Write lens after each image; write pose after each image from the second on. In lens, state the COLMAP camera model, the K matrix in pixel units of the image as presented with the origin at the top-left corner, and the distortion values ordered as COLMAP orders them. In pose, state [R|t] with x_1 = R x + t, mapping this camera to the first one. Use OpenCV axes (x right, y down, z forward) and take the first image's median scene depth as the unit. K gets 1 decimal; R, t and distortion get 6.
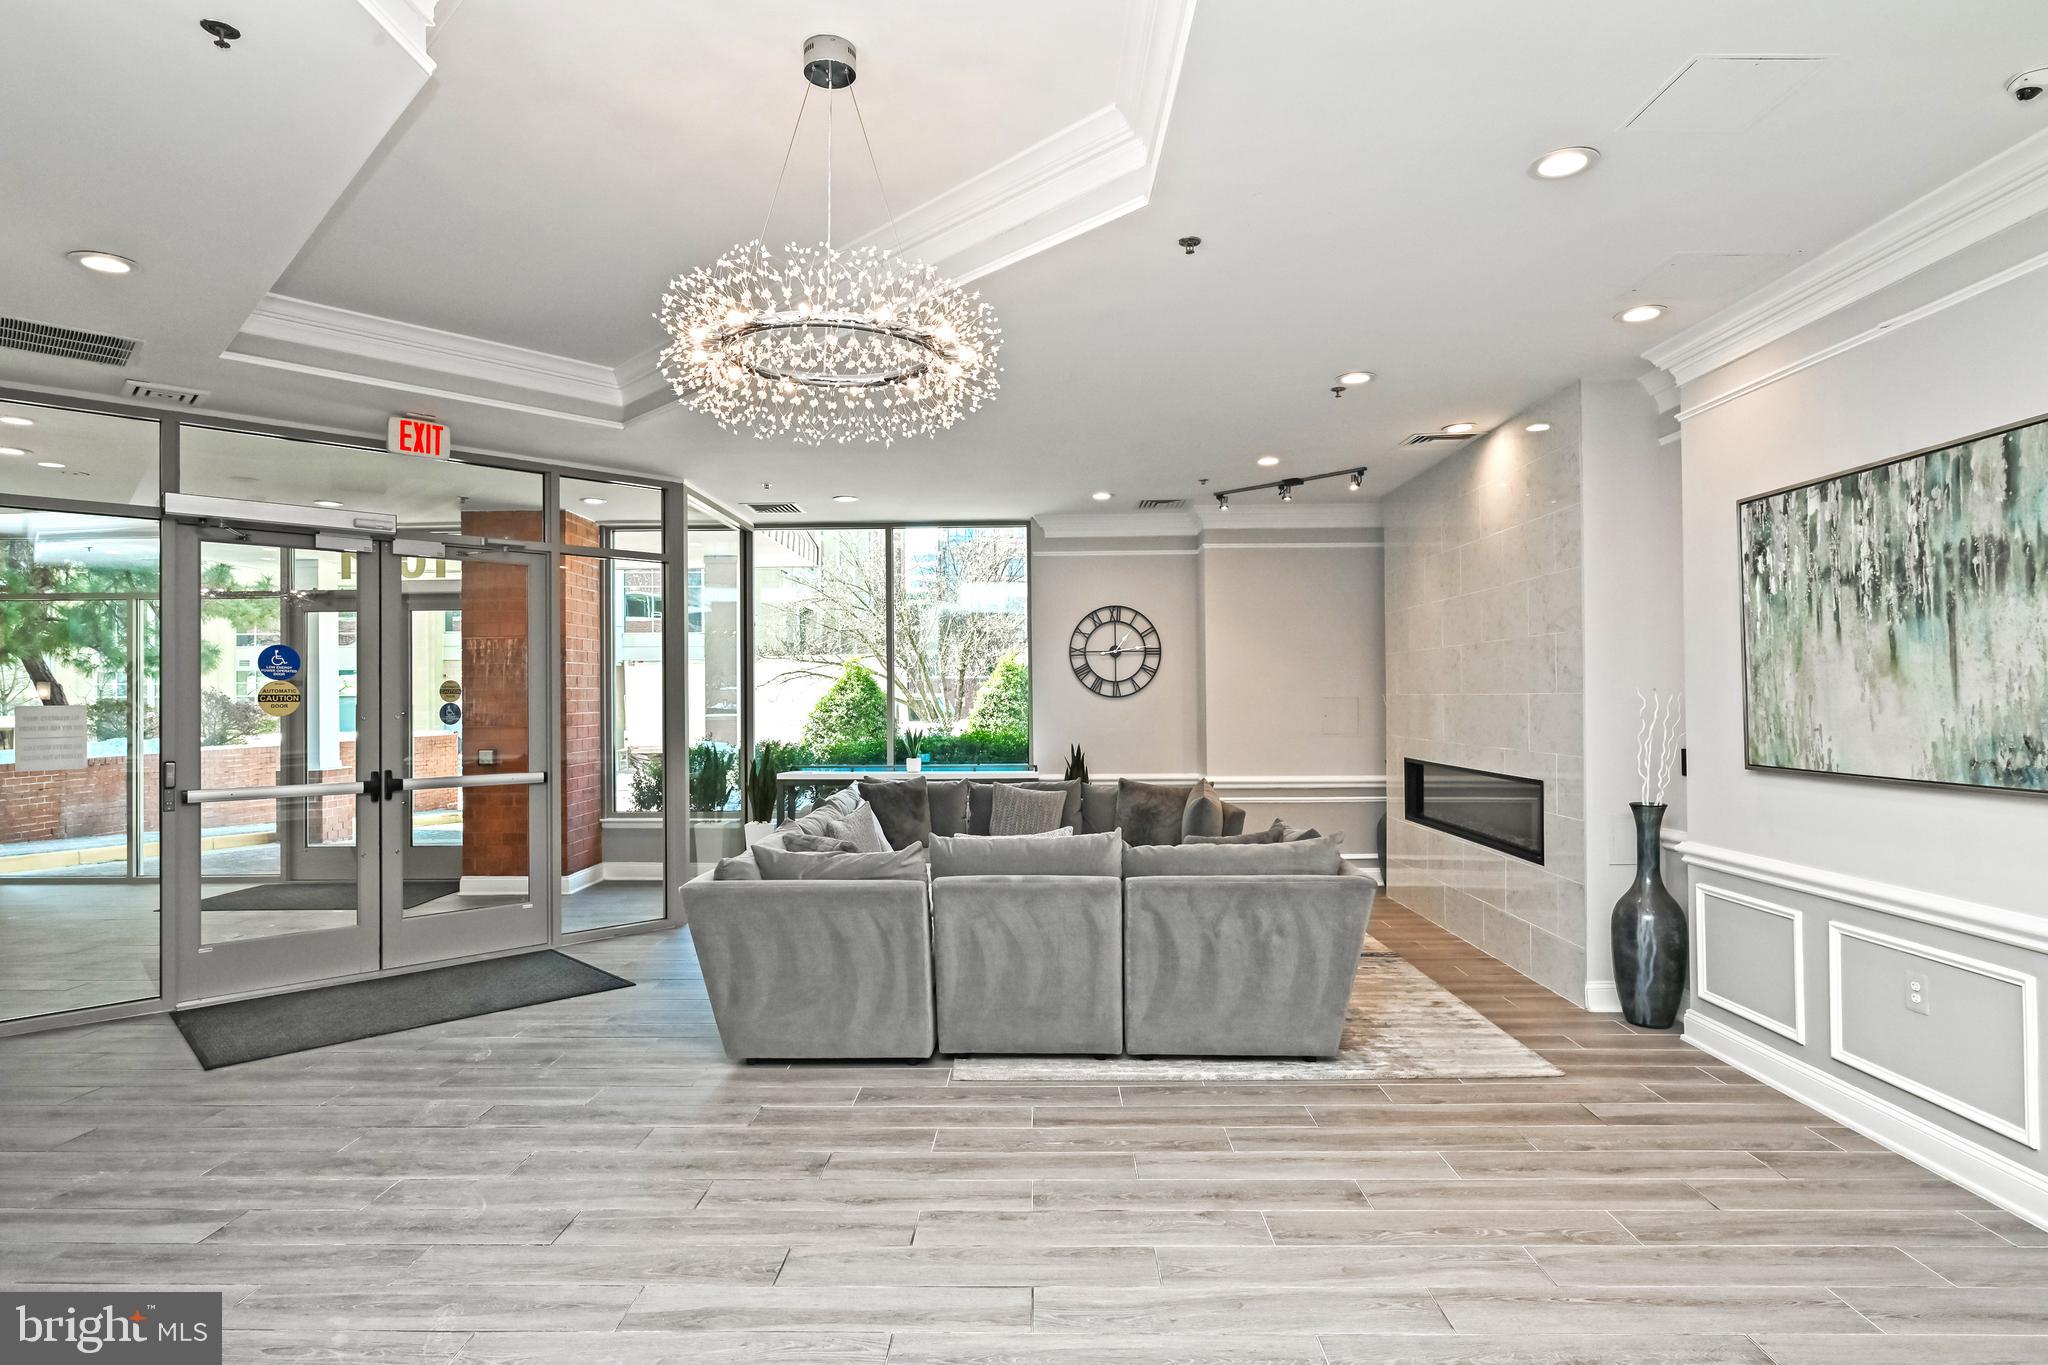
lens RADIAL K [[1064.0, 0, 1020.7], [0, 1064.0, 685.7], [0, 0, 1]] dist [-0.001124, -0.000730]
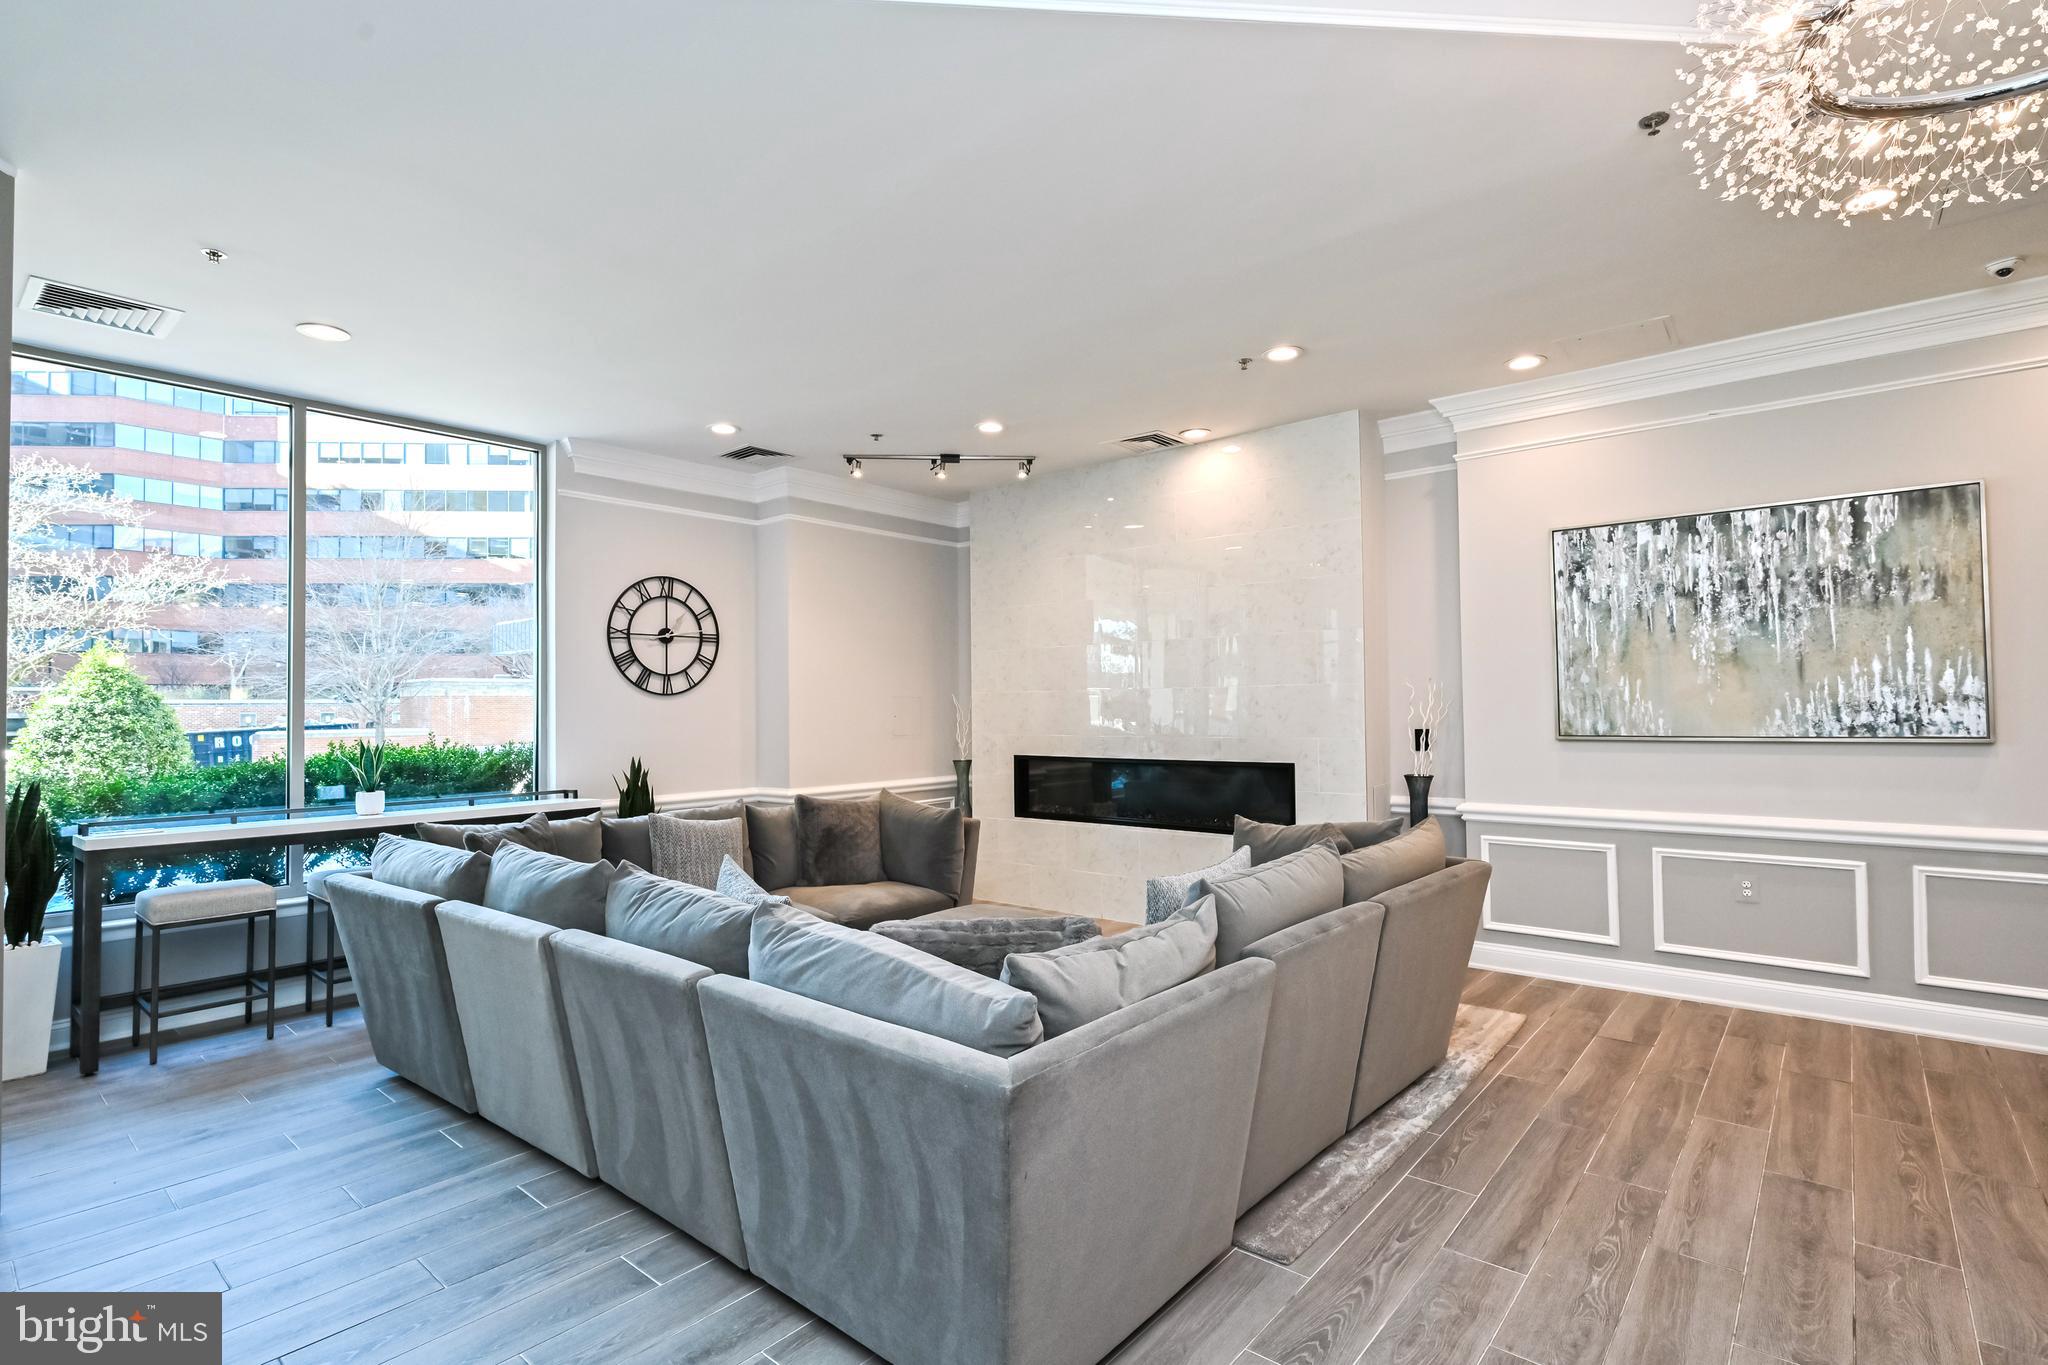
lens RADIAL K [[965.9, 0, 1026.7], [0, 965.9, 683.3], [0, 0, 1]] dist [-0.000953, -0.000093]
pose [[0.632470, 0.019764, 0.774332, -0.656352], [-0.001871, 0.999710, -0.023989, 0.042939], [-0.774582, 0.013724, 0.632324, 0.807830]]
